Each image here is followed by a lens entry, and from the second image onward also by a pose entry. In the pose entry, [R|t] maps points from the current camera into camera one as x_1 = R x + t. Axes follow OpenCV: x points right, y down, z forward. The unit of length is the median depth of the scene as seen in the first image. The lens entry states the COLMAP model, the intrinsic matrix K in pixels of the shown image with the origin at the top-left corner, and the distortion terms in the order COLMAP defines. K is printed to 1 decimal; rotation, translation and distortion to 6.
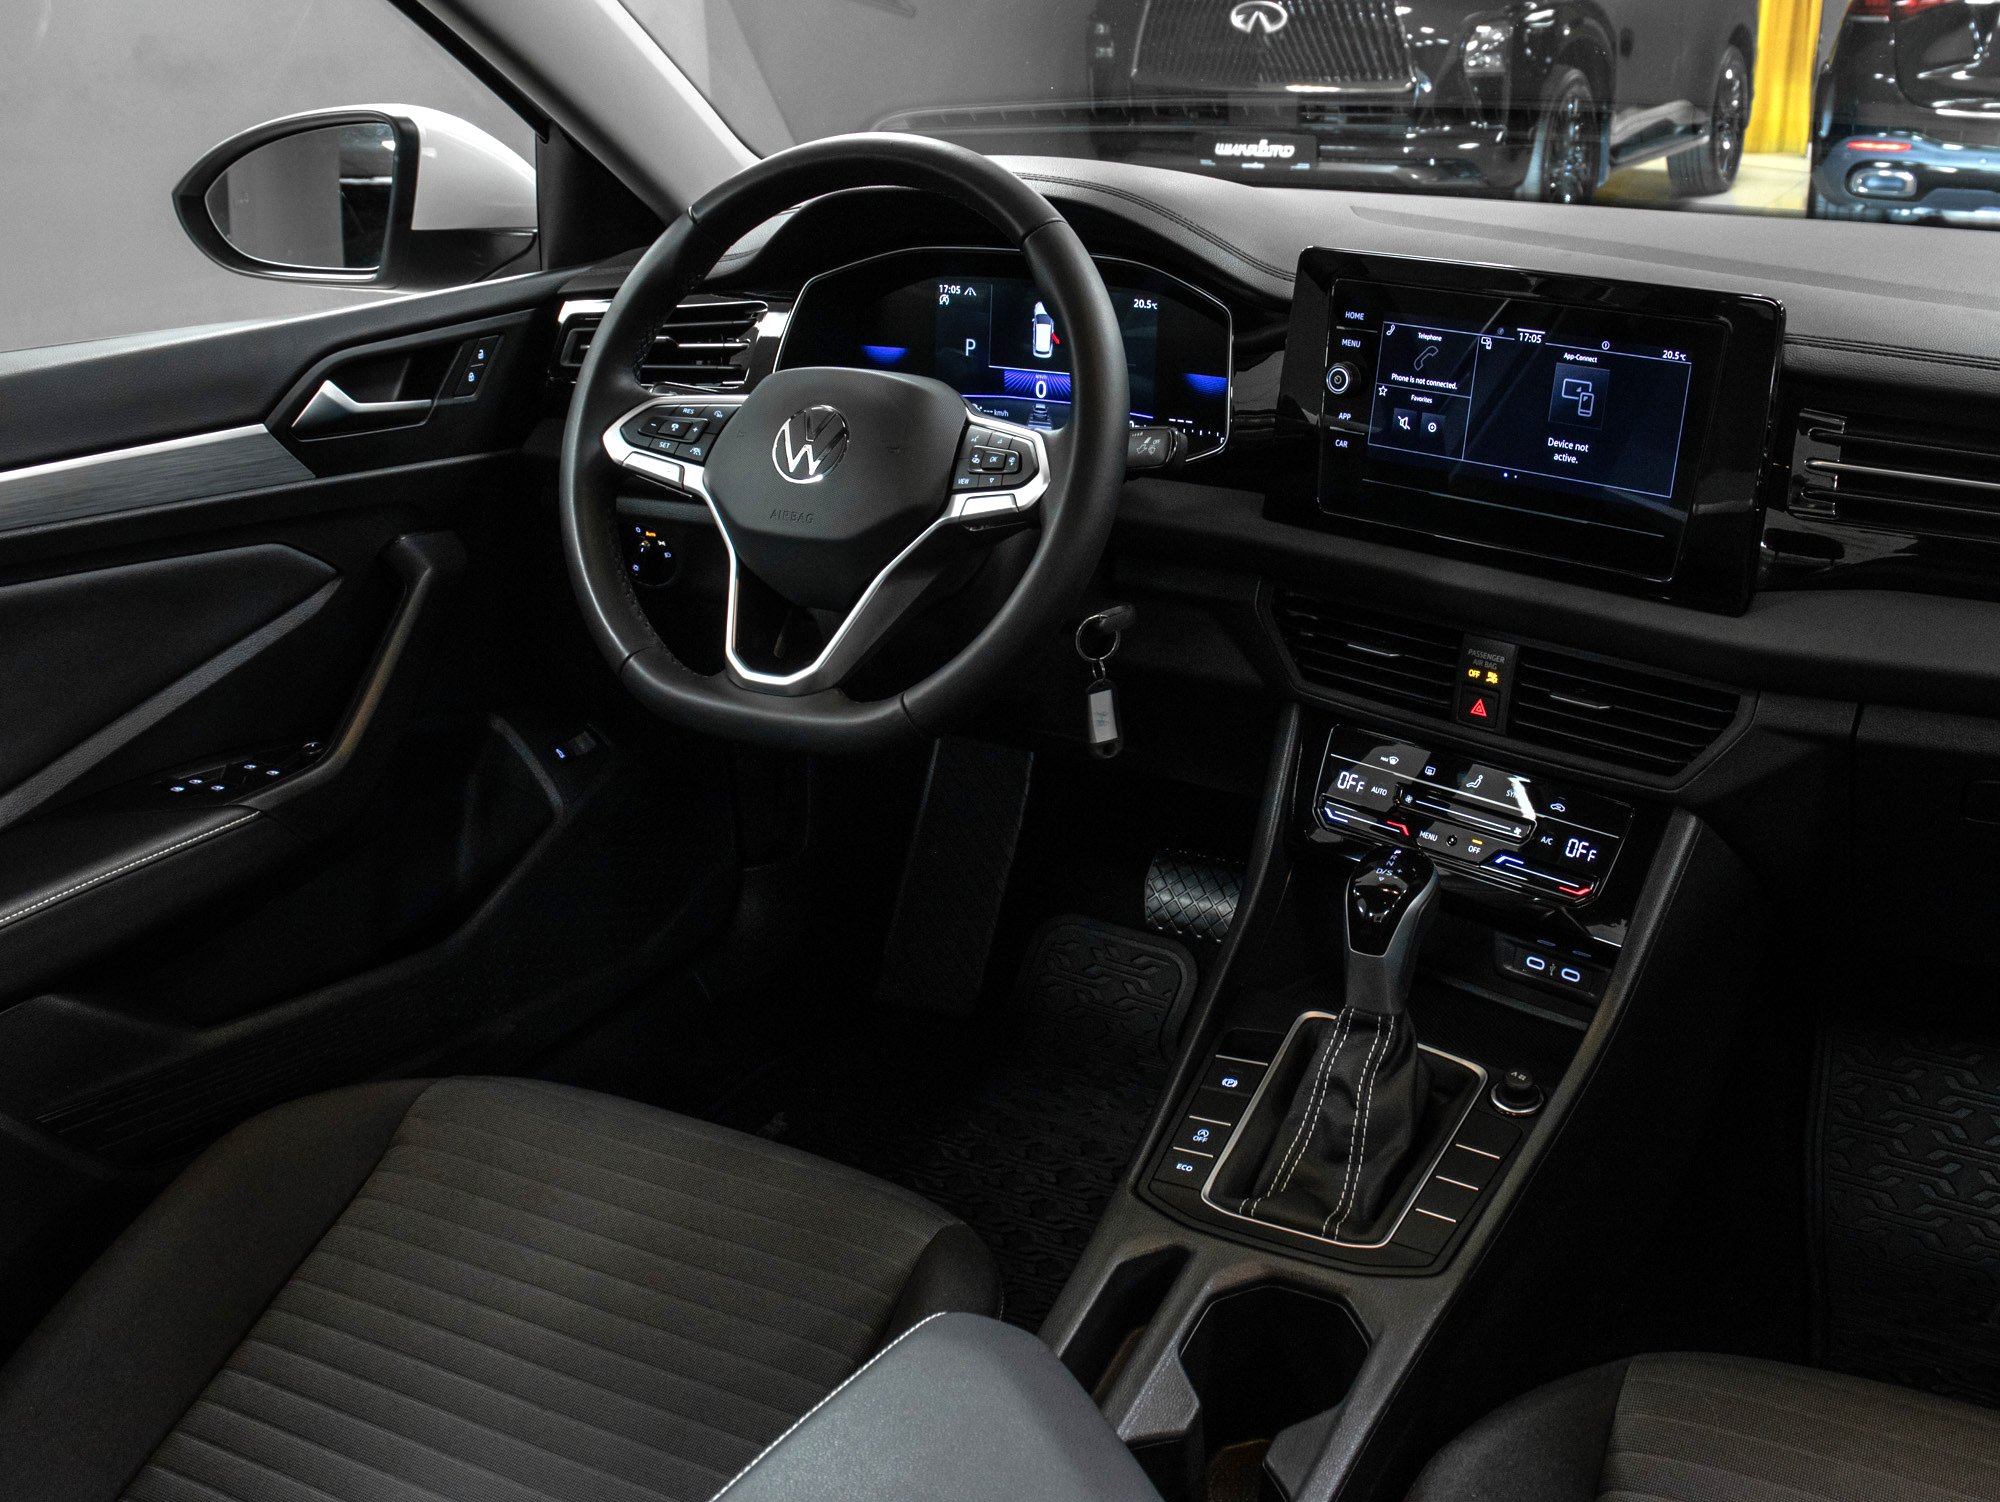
lens RADIAL K [[2072.3, 0, 1093.0], [0, 2072.3, 691.1], [0, 0, 1]] dist [-0.185416, 0.244951]
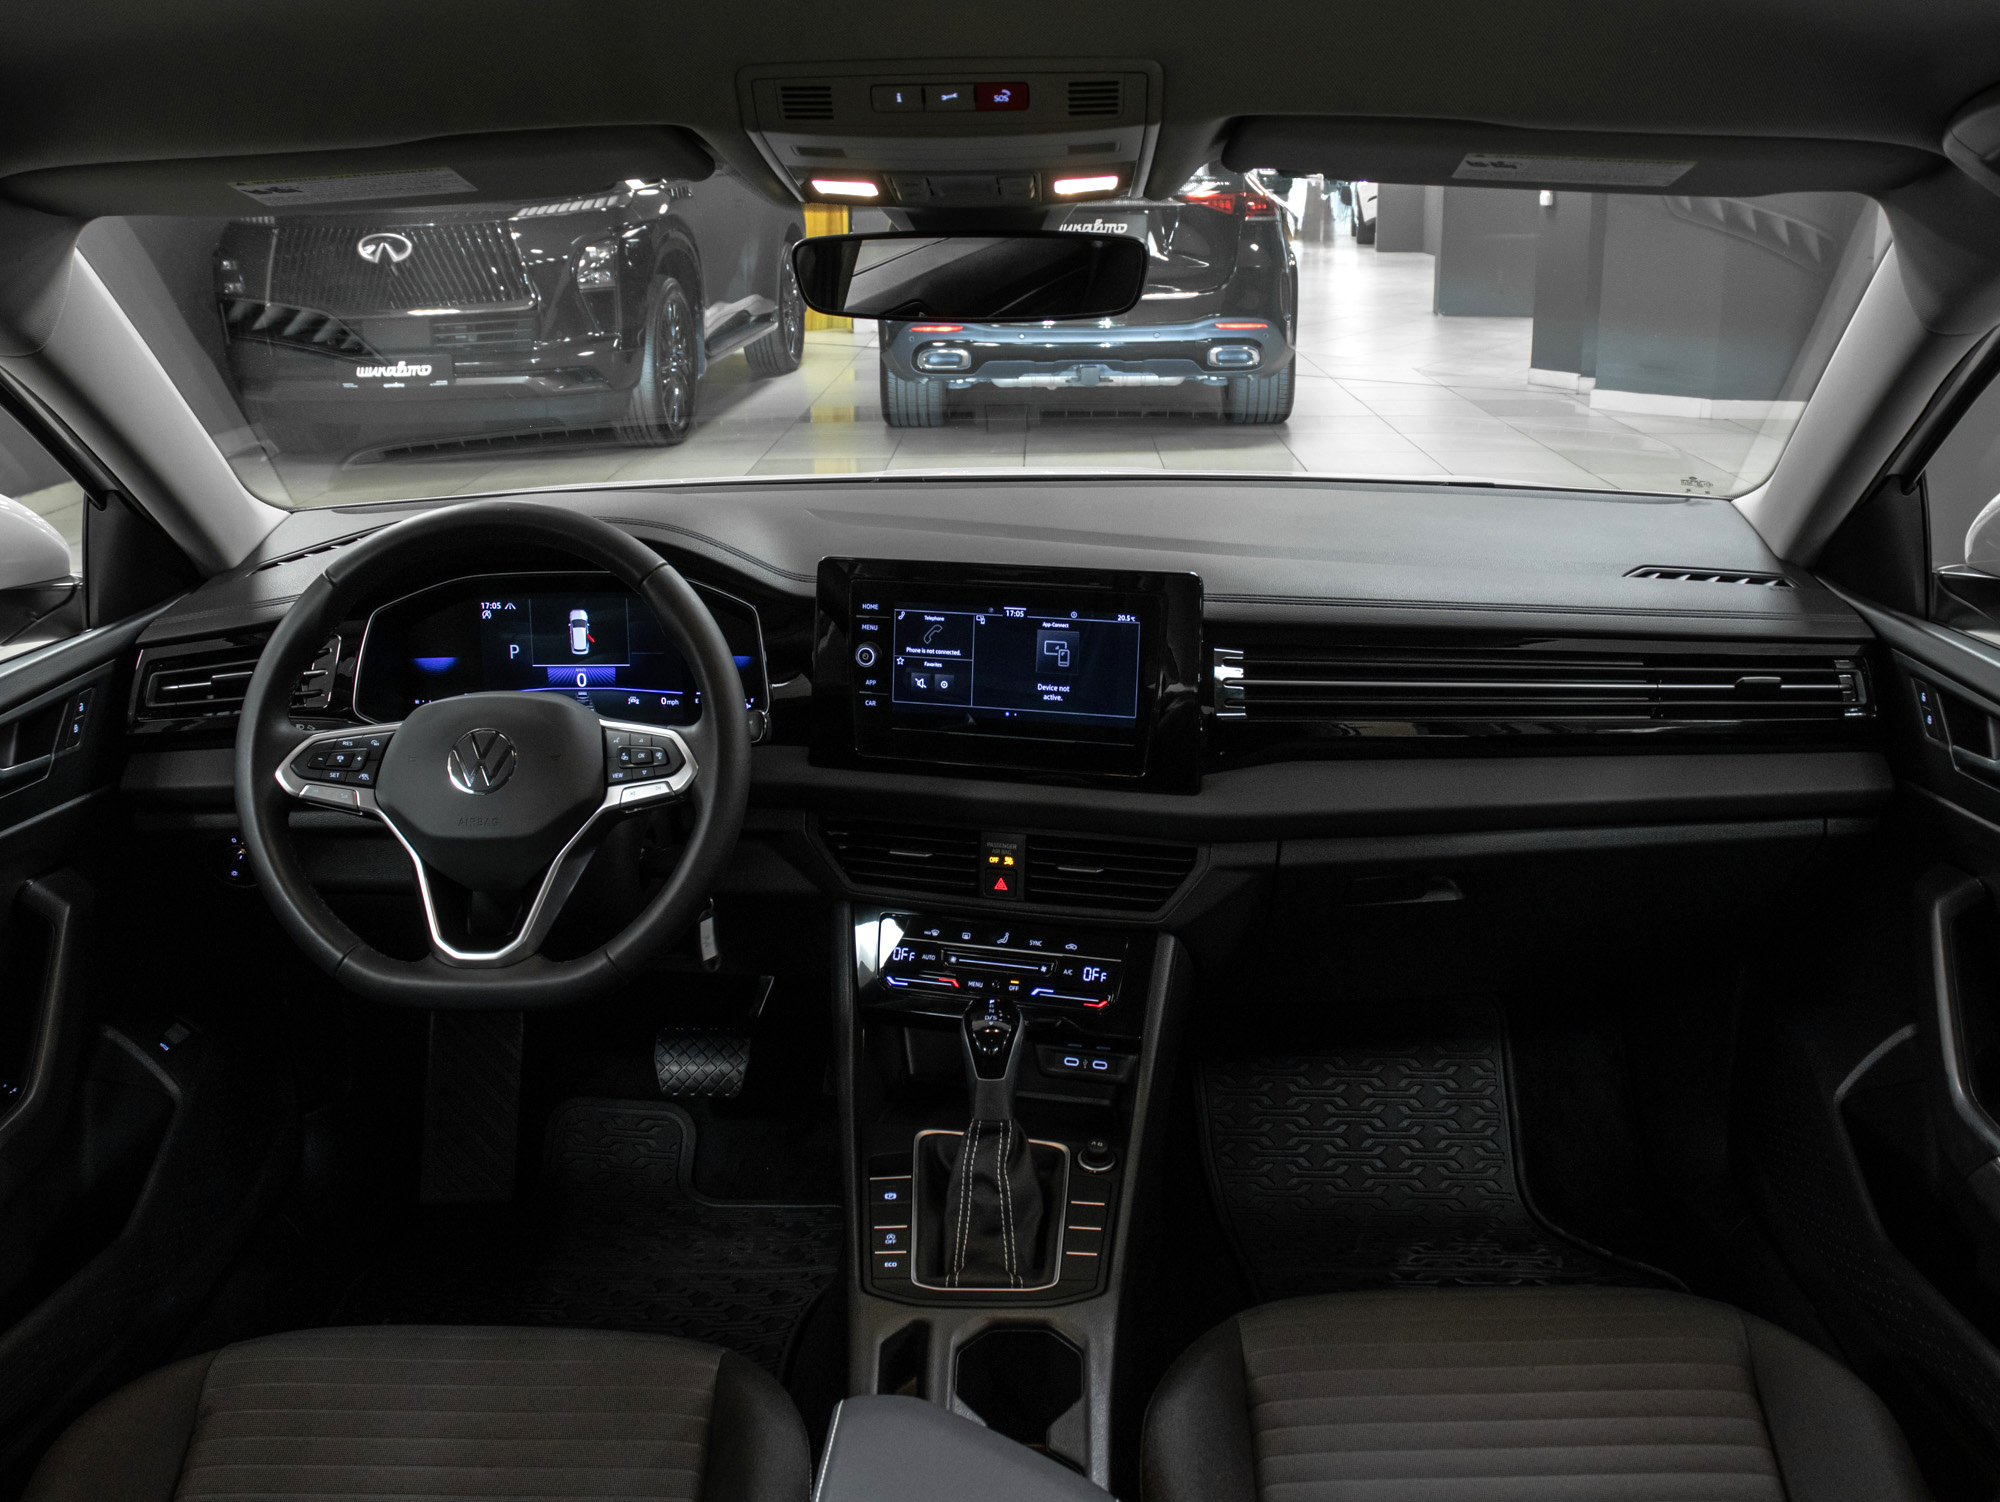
lens RADIAL K [[1899.4, 0, 1056.0], [0, 1899.4, 751.0], [0, 0, 1]] dist [-0.162493, 0.137975]
pose [[0.896397, -0.136072, 0.421849, -0.288937], [0.150363, 0.988631, -0.000617, -0.070918], [-0.416969, 0.063983, 0.906666, -0.148901]]
